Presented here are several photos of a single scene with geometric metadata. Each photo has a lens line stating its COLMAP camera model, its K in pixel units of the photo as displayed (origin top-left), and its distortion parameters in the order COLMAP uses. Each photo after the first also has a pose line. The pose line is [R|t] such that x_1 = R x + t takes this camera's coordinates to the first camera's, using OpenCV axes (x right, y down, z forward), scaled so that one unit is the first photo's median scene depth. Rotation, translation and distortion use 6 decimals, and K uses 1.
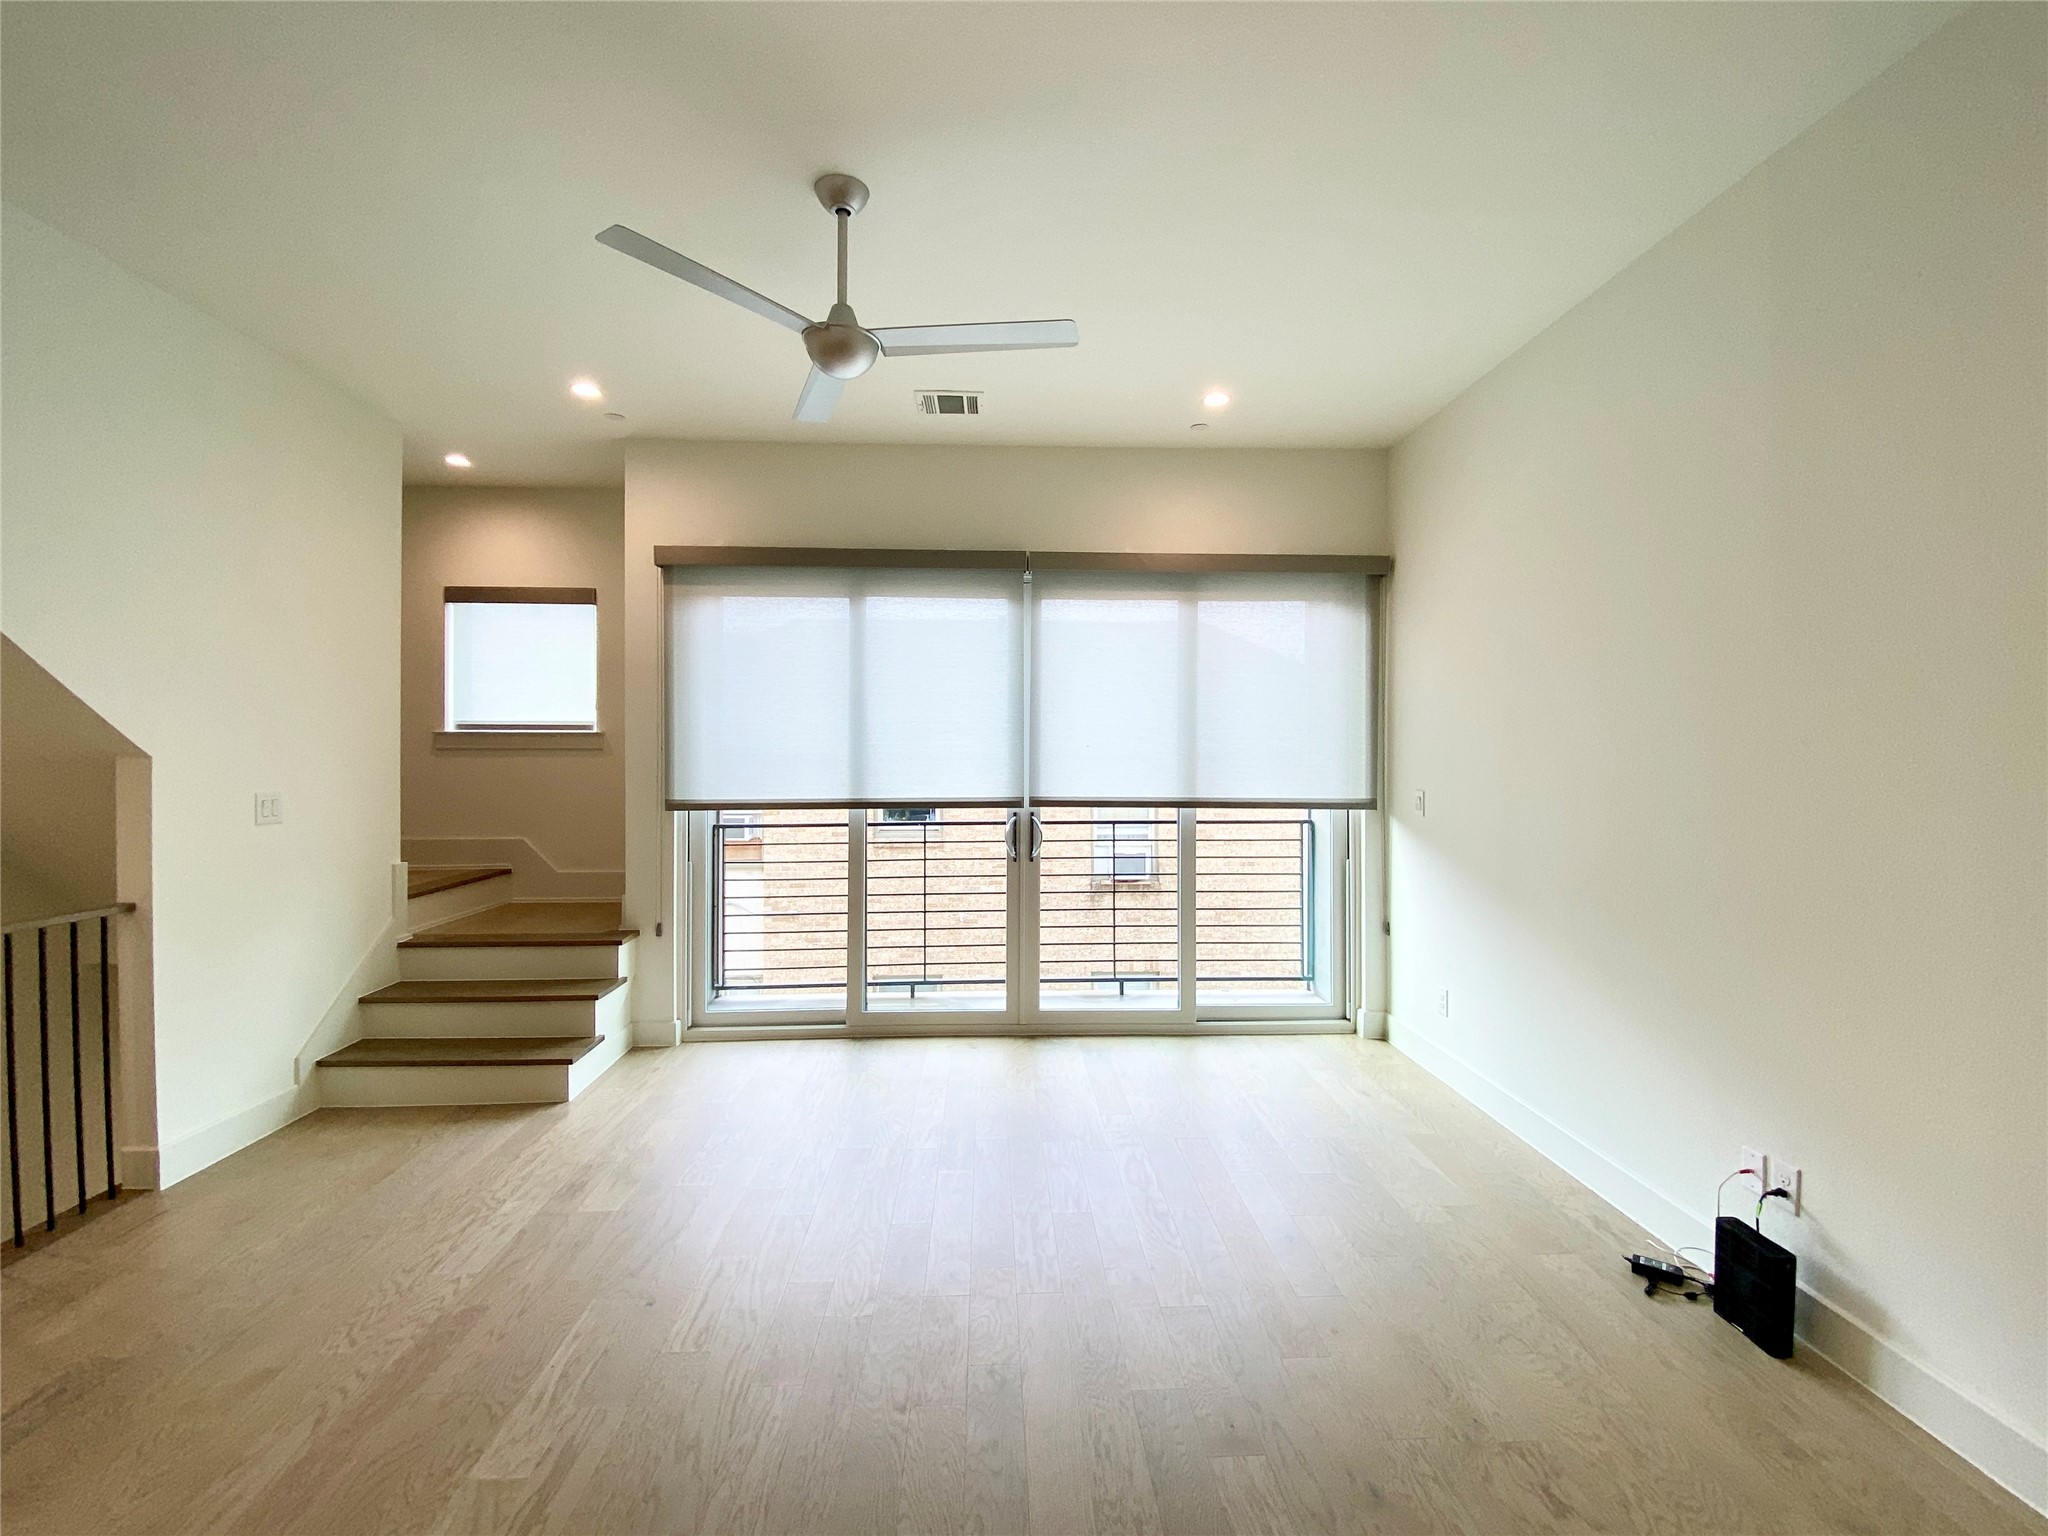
lens RADIAL K [[853.8, 0, 1014.7], [0, 853.8, 755.9], [0, 0, 1]] dist [0.024804, -0.022940]
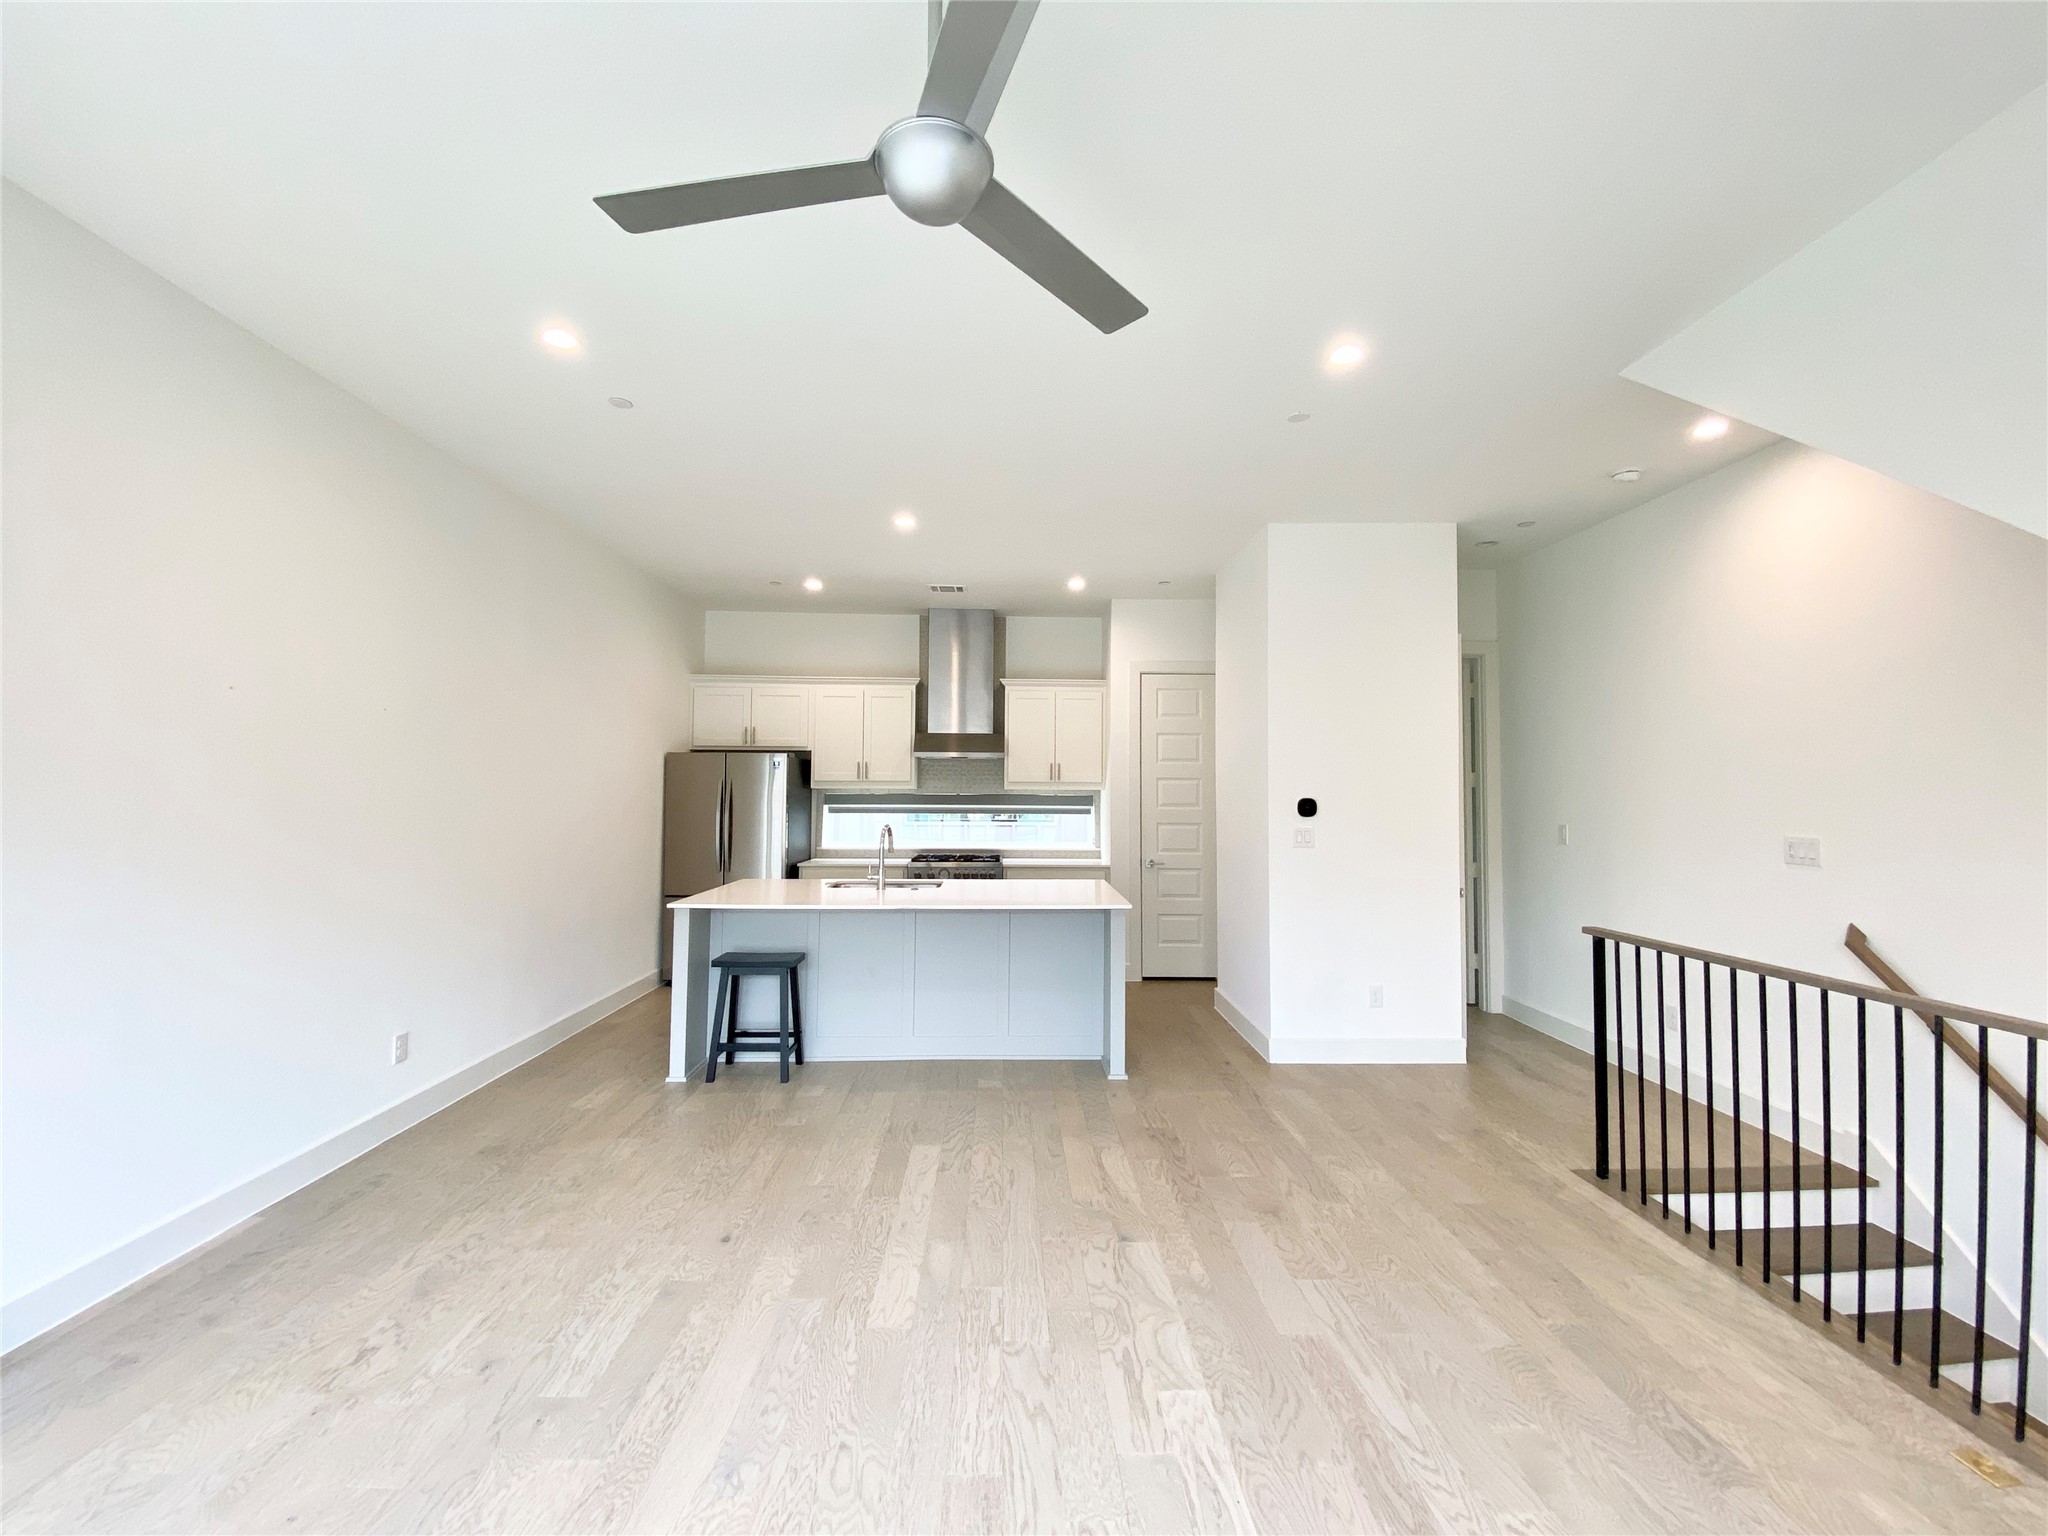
lens RADIAL K [[853.8, 0, 1014.7], [0, 853.8, 755.9], [0, 0, 1]] dist [0.024804, -0.022940]
pose [[-0.999773, -0.005515, 0.020579, -0.165244], [-0.006267, 0.999309, -0.036647, -0.005620], [-0.020363, -0.036767, -0.999116, 0.964106]]
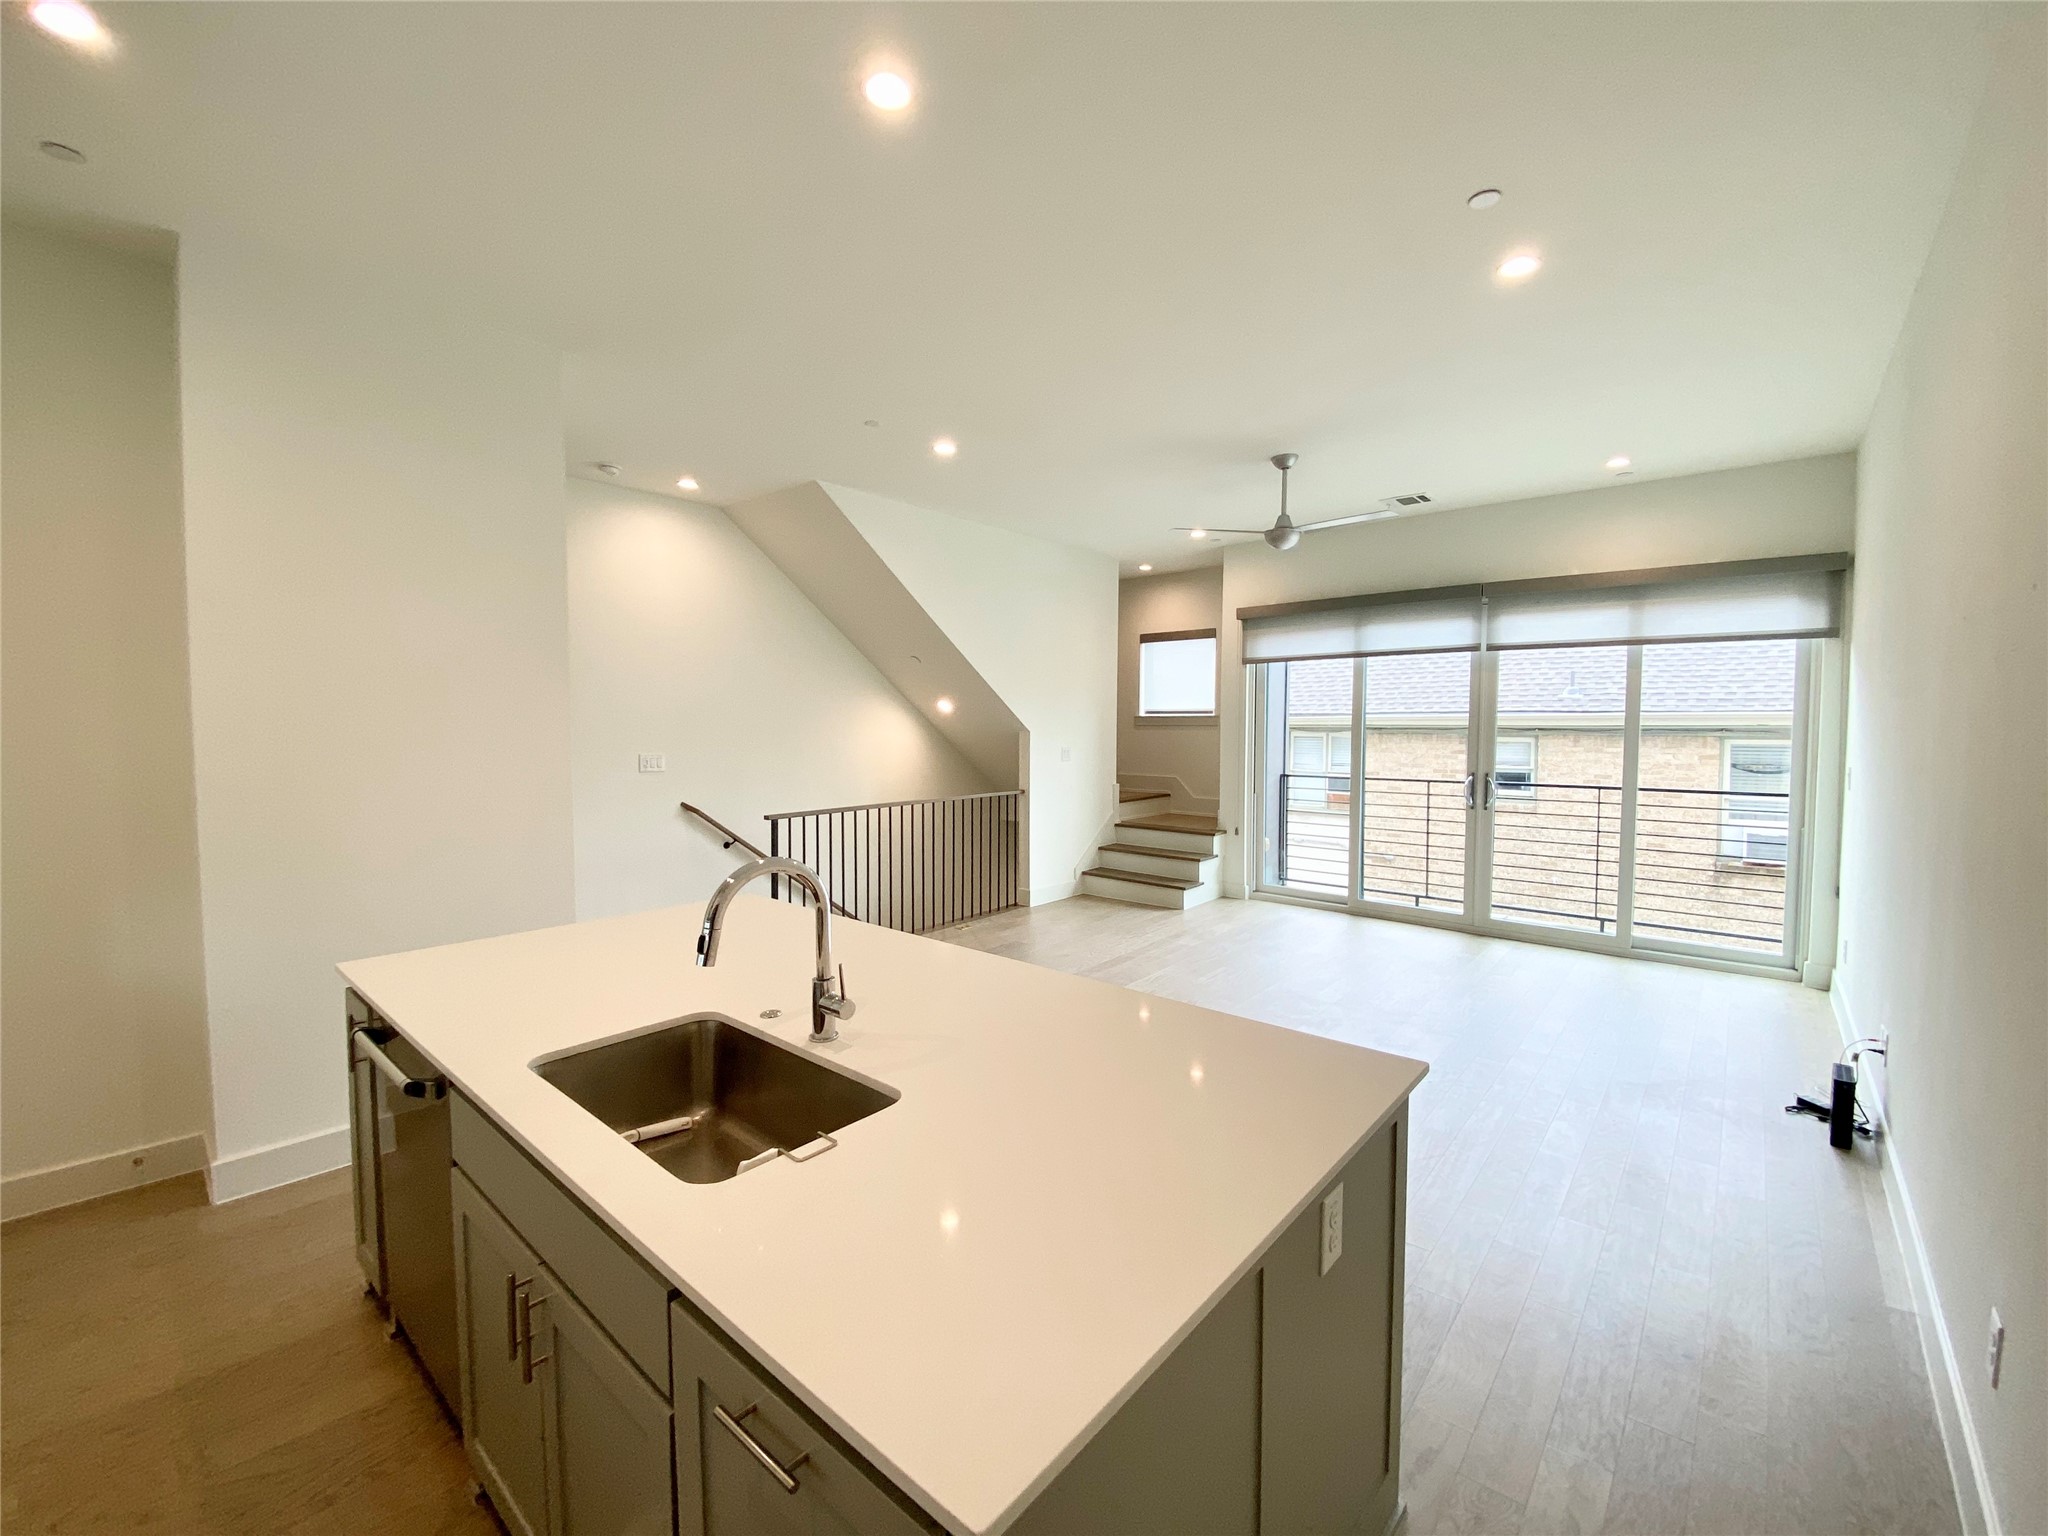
lens RADIAL K [[853.8, 0, 1014.7], [0, 853.8, 755.9], [0, 0, 1]] dist [0.024804, -0.022940]
pose [[0.721328, 0.028703, -0.691999, 0.450425], [-0.002507, 0.999243, 0.038834, -0.014917], [0.692589, -0.026277, 0.720853, -0.547466]]
